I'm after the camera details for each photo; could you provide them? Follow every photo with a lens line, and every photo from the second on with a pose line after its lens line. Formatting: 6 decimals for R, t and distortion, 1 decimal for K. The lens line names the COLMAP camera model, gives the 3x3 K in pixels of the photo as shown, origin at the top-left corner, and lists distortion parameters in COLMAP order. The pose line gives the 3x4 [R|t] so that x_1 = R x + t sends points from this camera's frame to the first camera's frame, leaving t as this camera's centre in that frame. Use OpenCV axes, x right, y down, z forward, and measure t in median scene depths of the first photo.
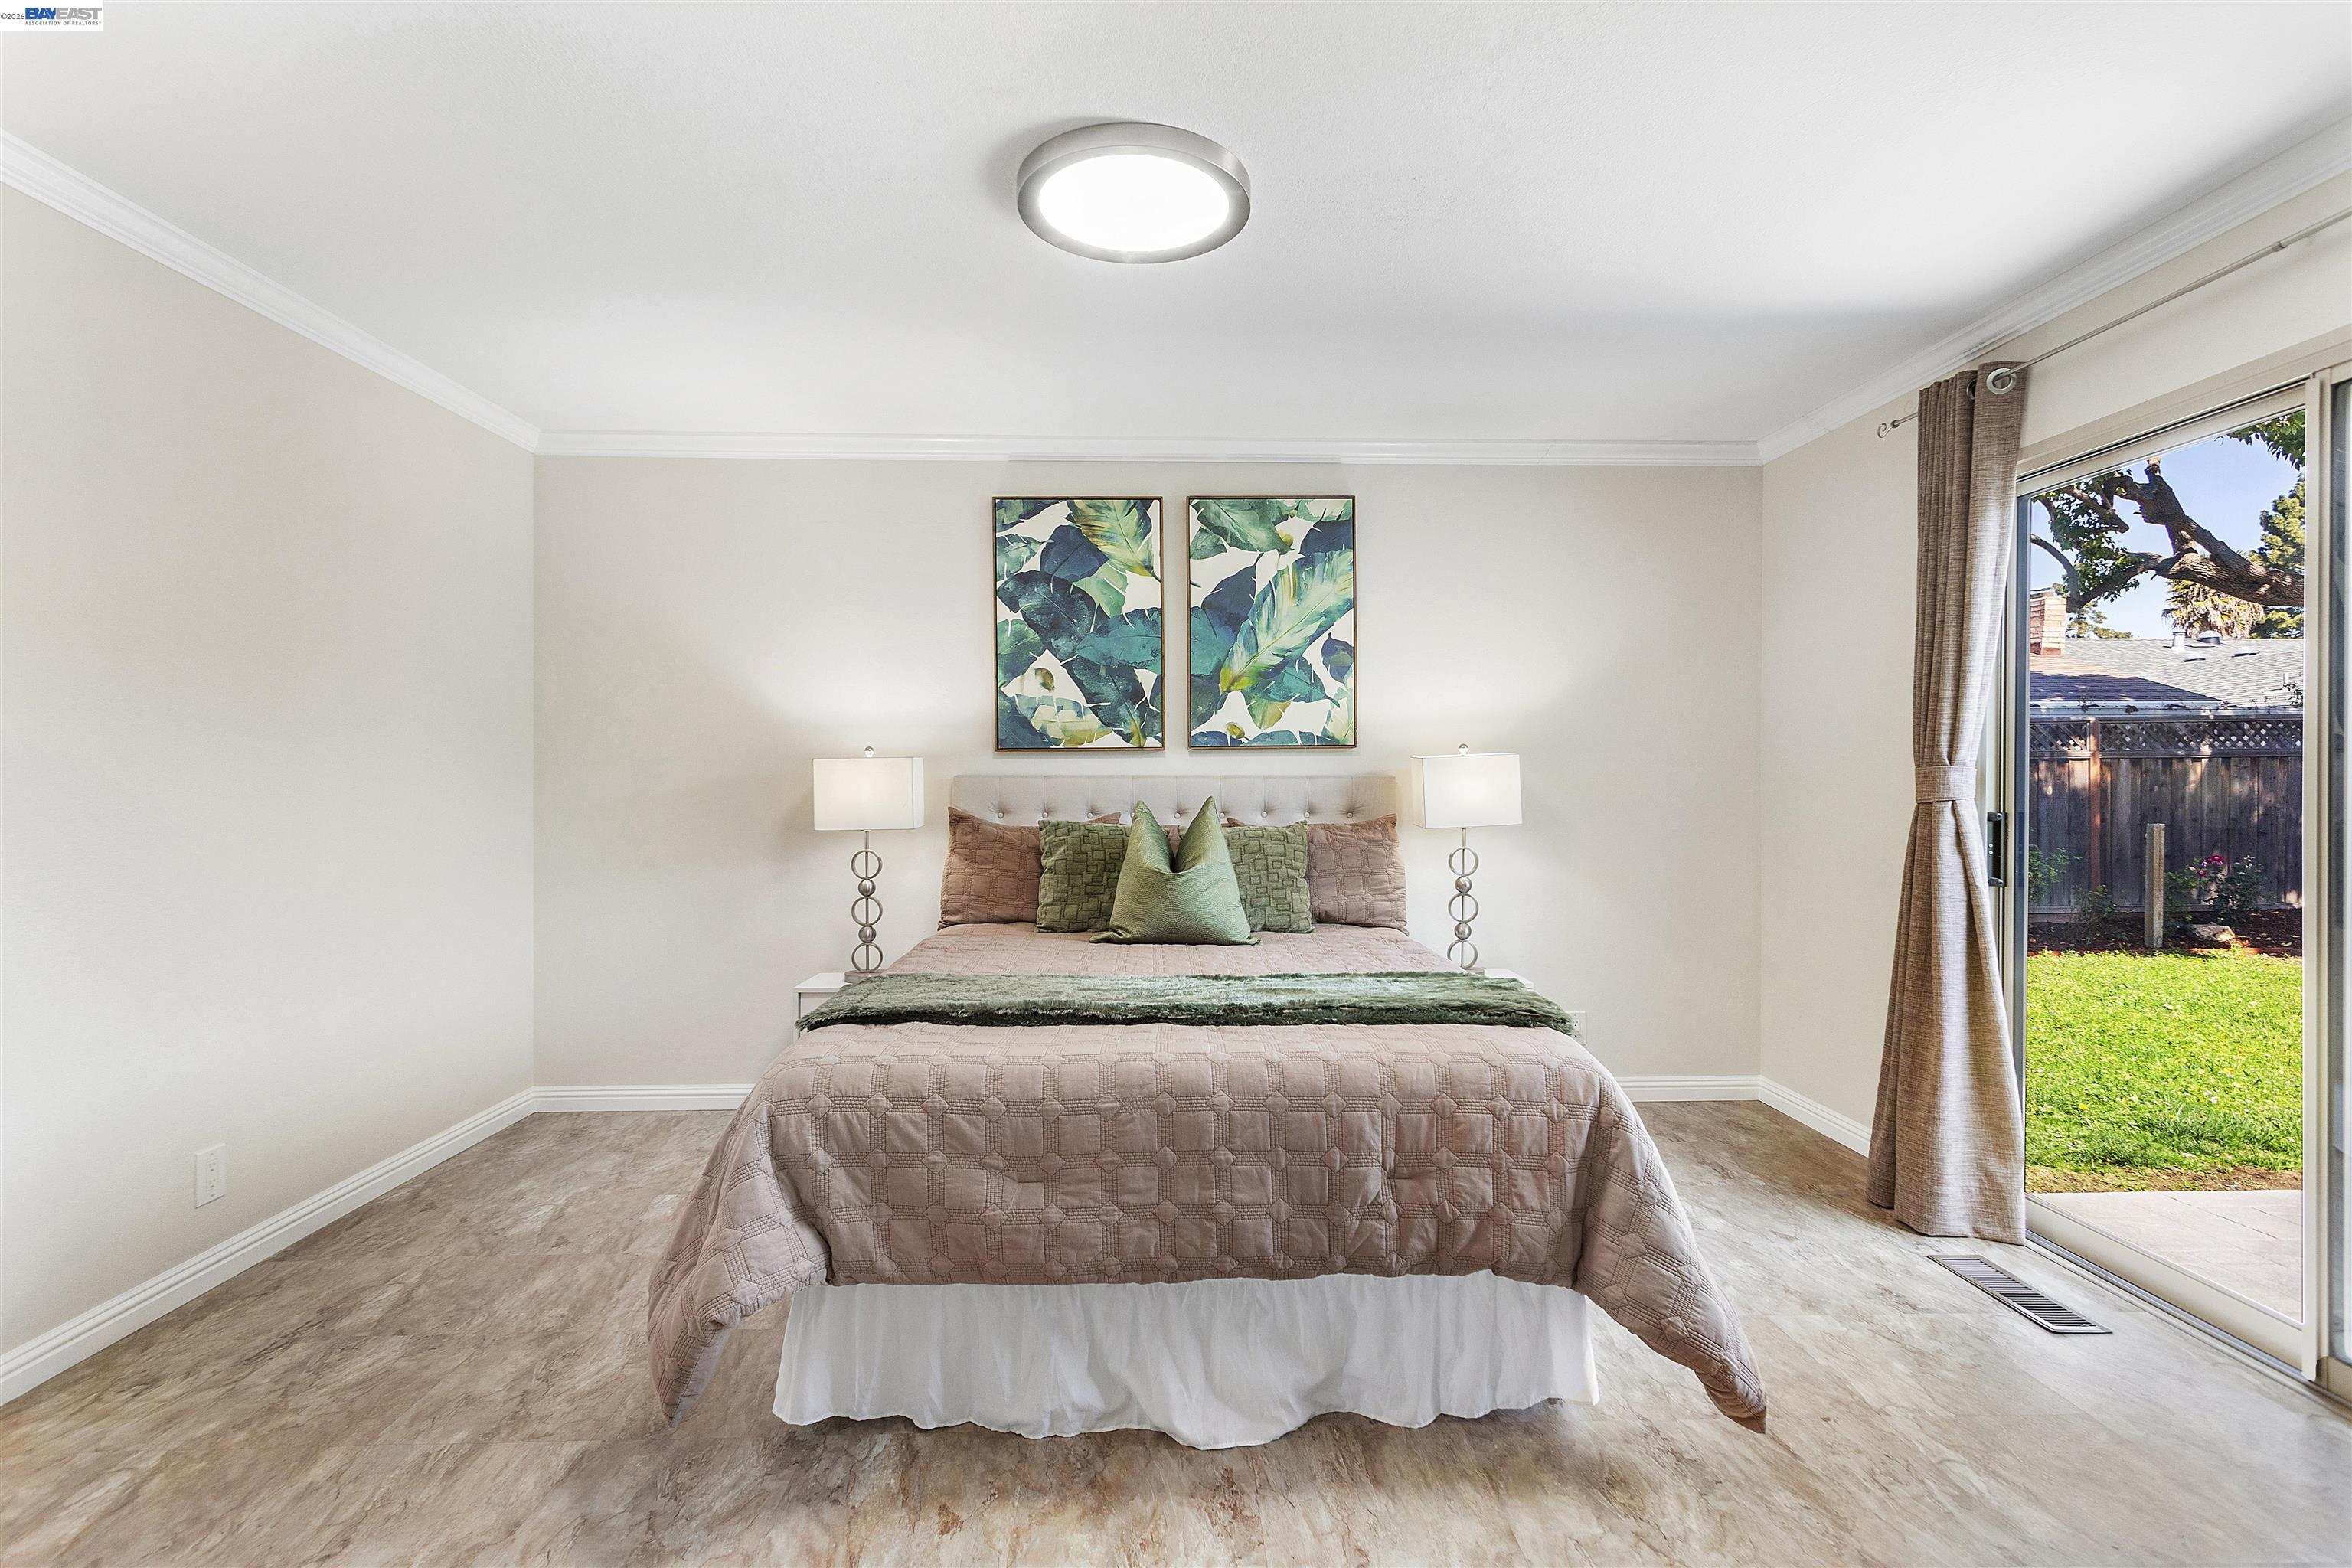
lens RADIAL K [[1132.1, 0, 1184.6], [0, 1132.1, 786.6], [0, 0, 1]] dist [0.000031, 0.003881]
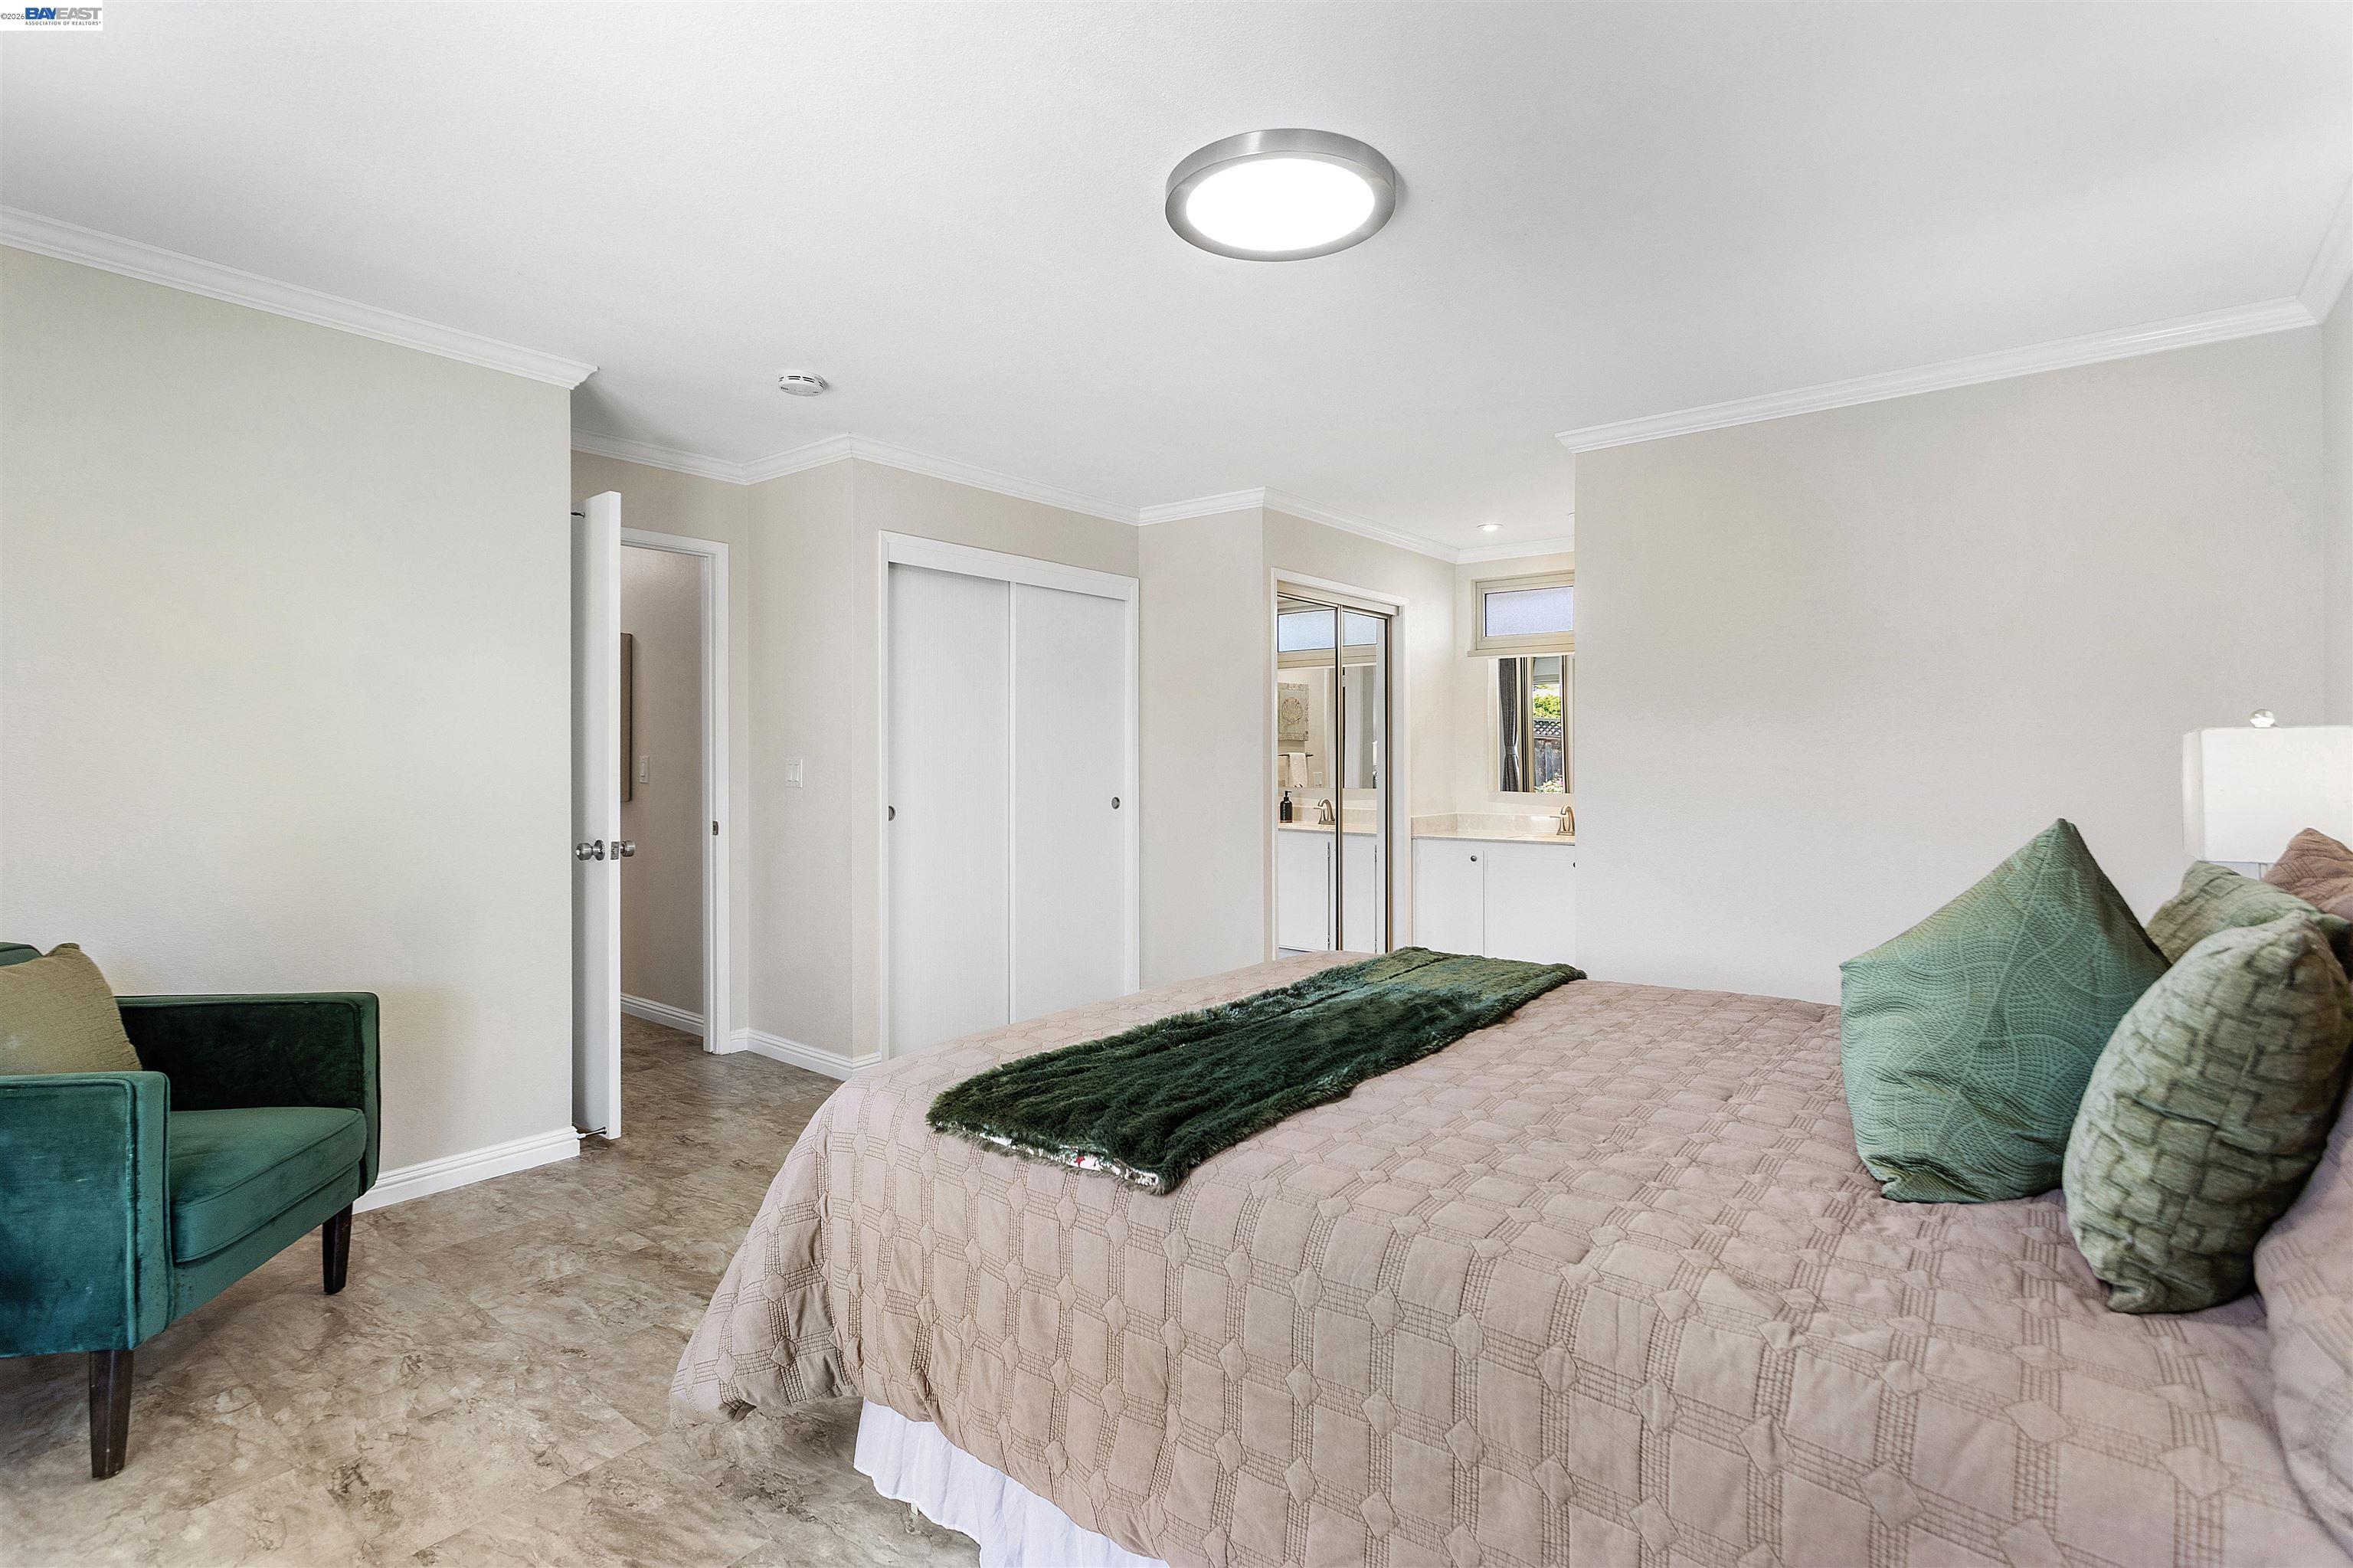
lens RADIAL K [[1127.4, 0, 1183.5], [0, 1127.4, 778.8], [0, 0, 1]] dist [0.001441, 0.001102]
pose [[-0.651526, -0.000492, -0.758626, 0.953600], [-0.010046, 0.999918, 0.007979, -0.001205], [0.758560, 0.012820, -0.651477, 1.939817]]
